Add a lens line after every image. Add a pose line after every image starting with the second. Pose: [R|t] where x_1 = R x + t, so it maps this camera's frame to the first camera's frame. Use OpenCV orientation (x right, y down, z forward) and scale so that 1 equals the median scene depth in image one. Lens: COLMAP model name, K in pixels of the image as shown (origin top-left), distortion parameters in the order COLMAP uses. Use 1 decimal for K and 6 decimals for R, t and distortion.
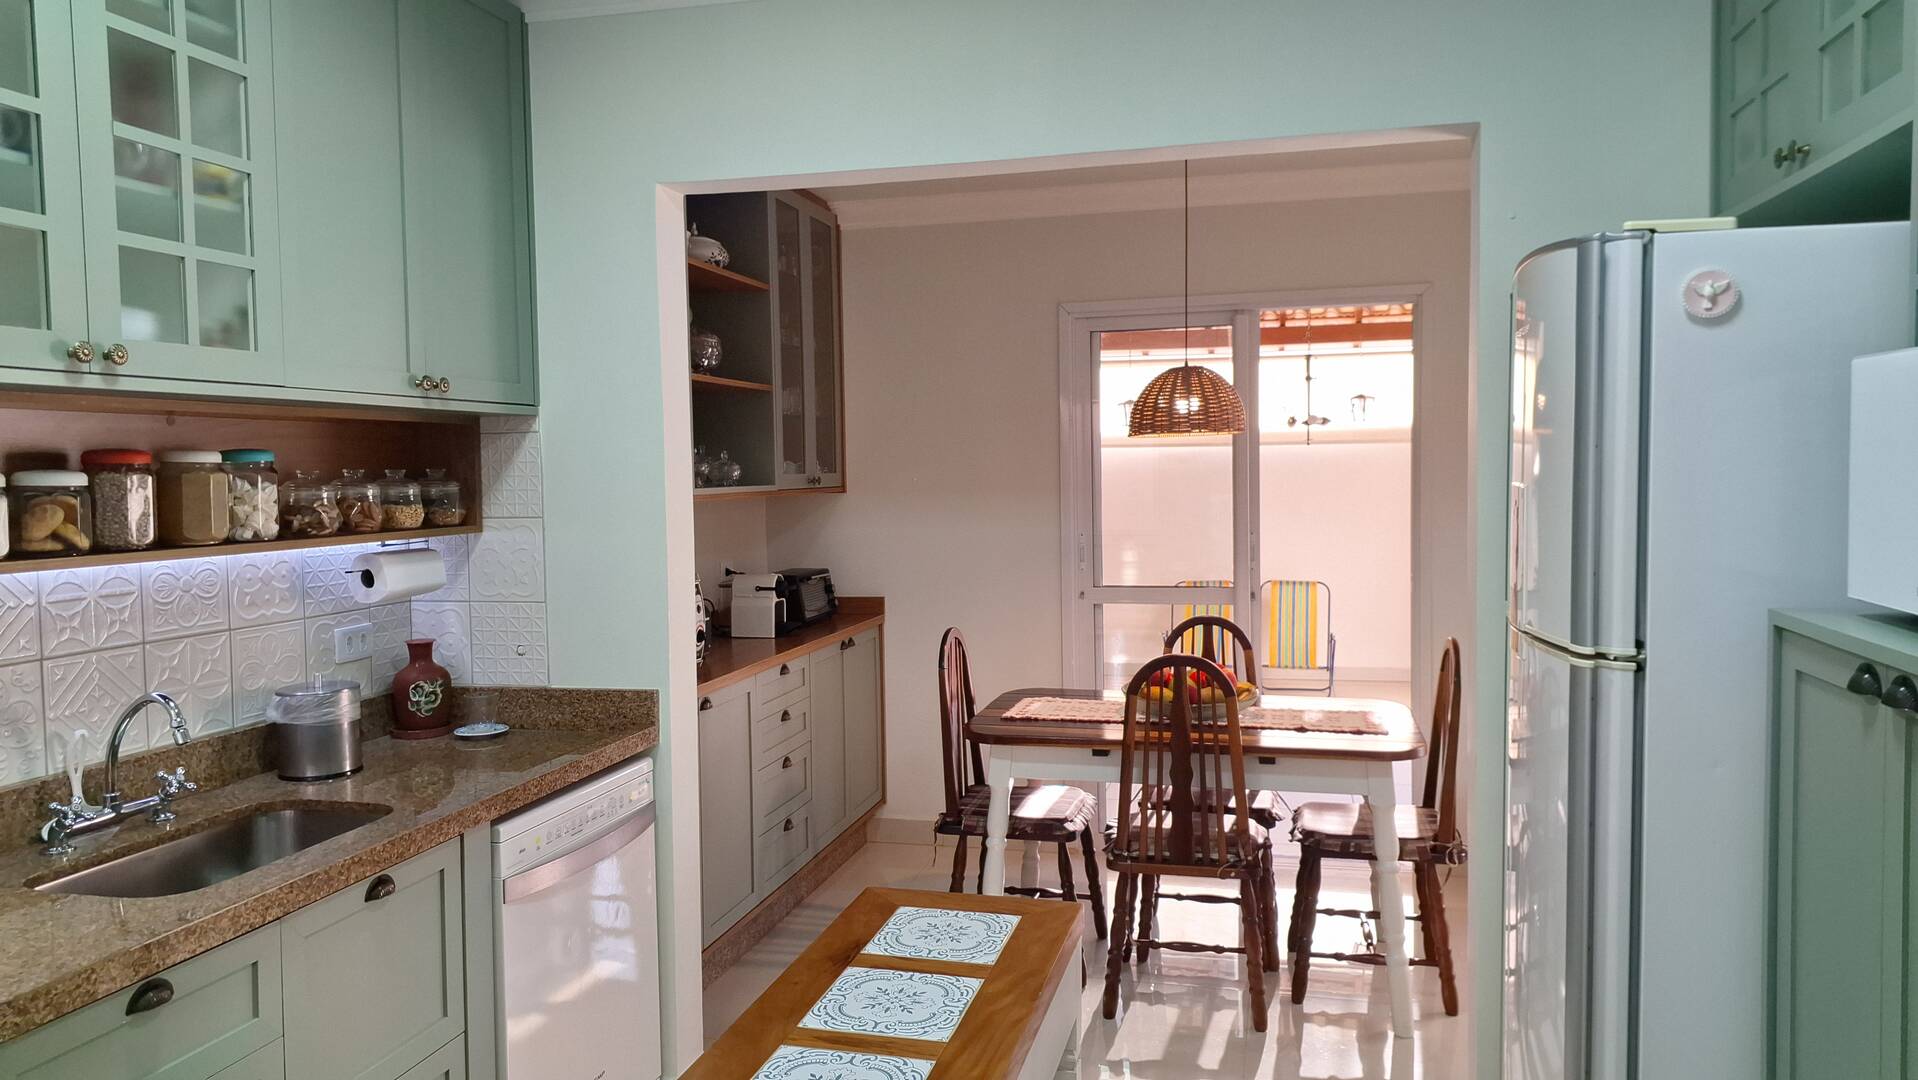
lens RADIAL K [[1280.5, 0, 959.0], [0, 1280.5, 540.0], [0, 0, 1]] dist [0.042116, -0.054662]
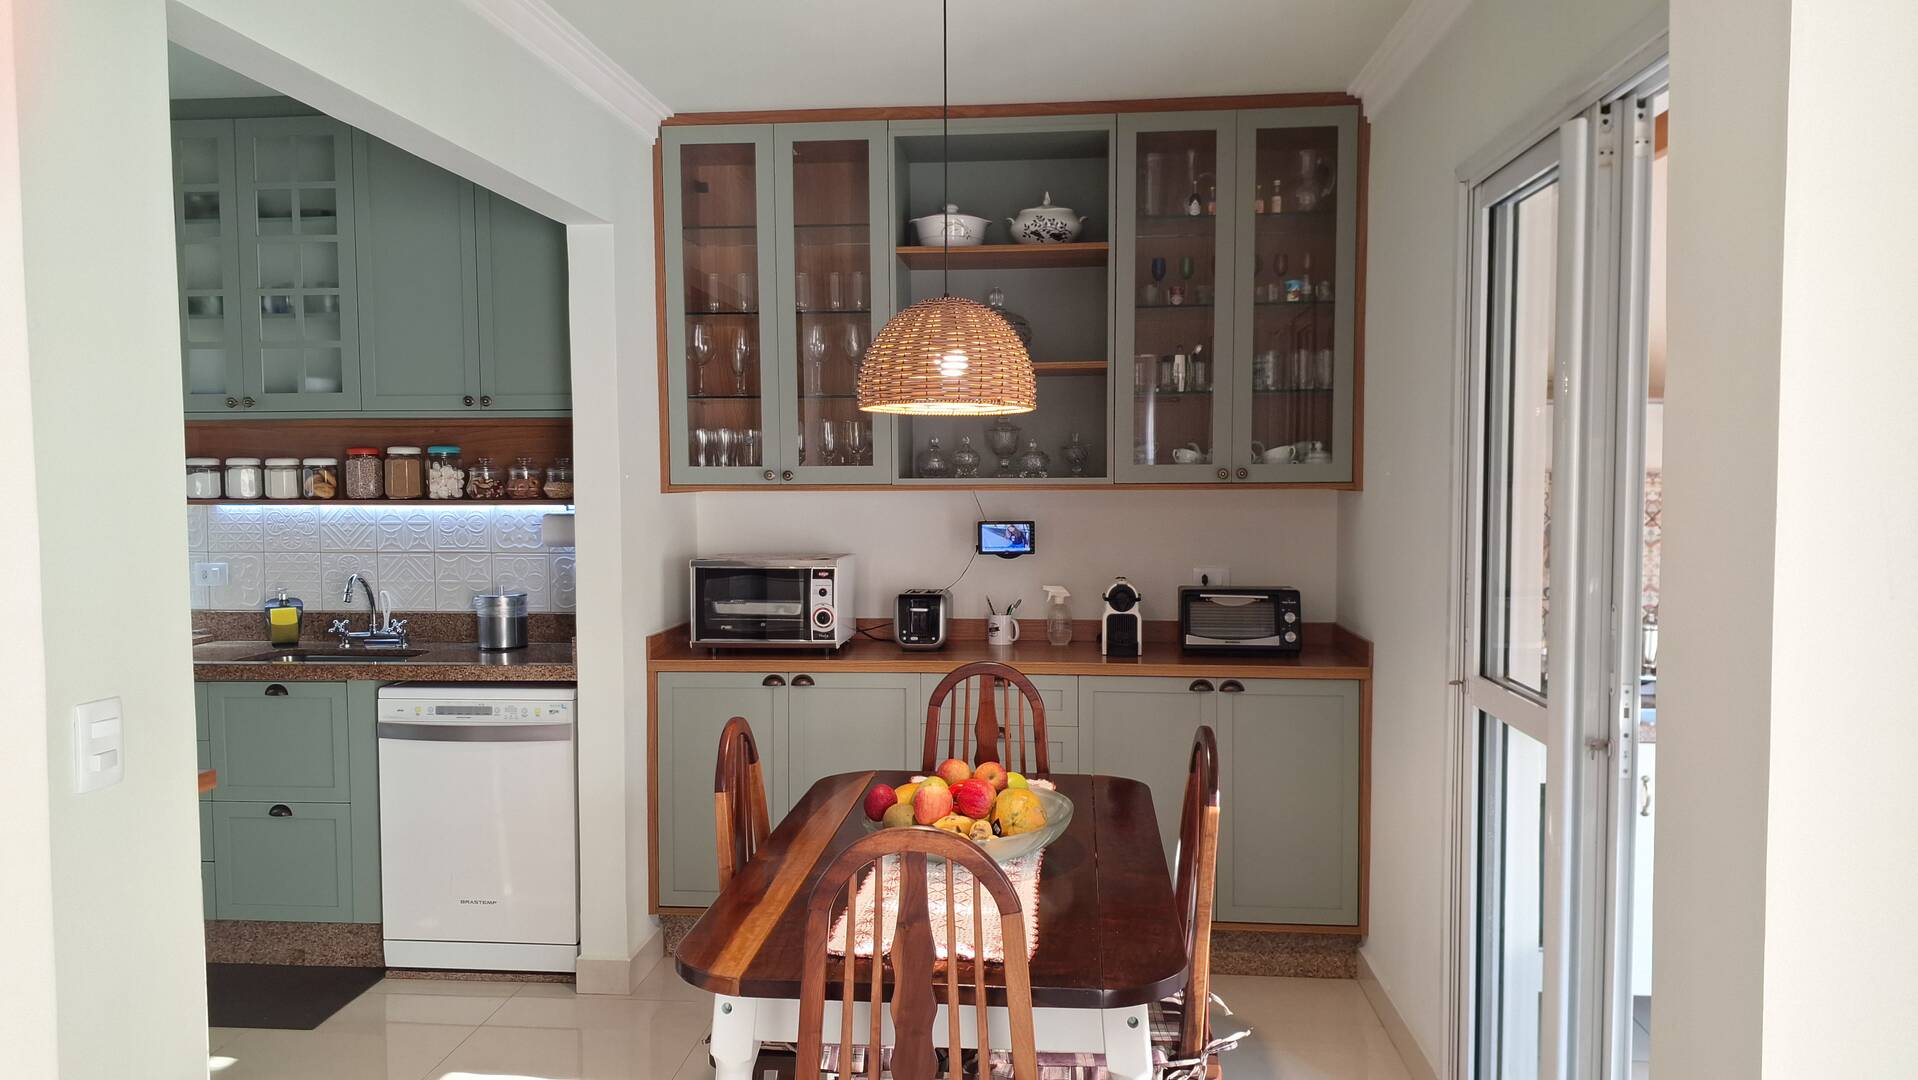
lens RADIAL K [[1280.5, 0, 959.0], [0, 1280.5, 540.0], [0, 0, 1]] dist [0.042116, -0.054662]
pose [[0.165309, 0.067310, -0.983942, 1.388254], [-0.055869, 0.996705, 0.058797, -0.093189], [0.984658, 0.045253, 0.168525, 1.537582]]
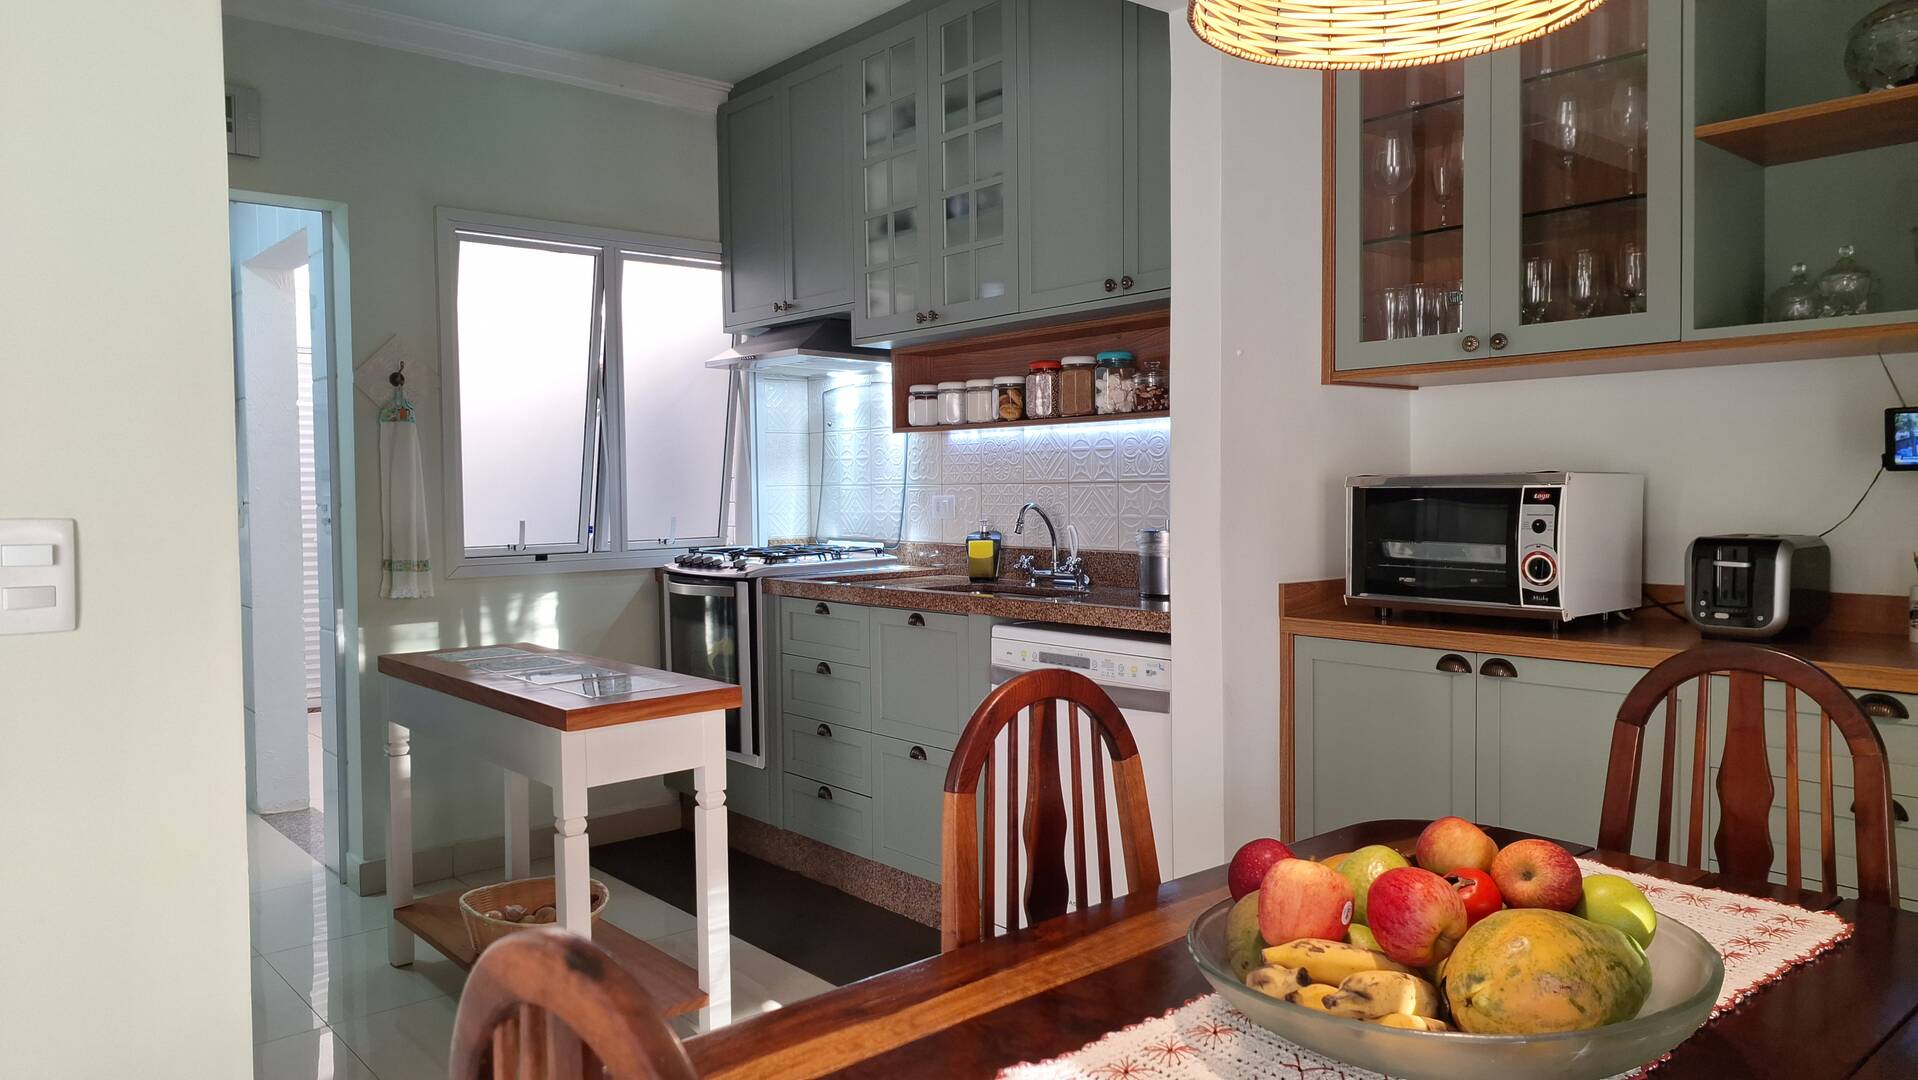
lens RADIAL K [[1264.8, 0, 959.0], [0, 1264.8, 540.0], [0, 0, 1]] dist [0.083361, -0.120499]
pose [[-0.577536, 0.056135, -0.814433, 0.792341], [-0.029127, 0.995581, 0.089275, 0.019983], [0.815845, 0.075282, -0.573349, 1.863013]]
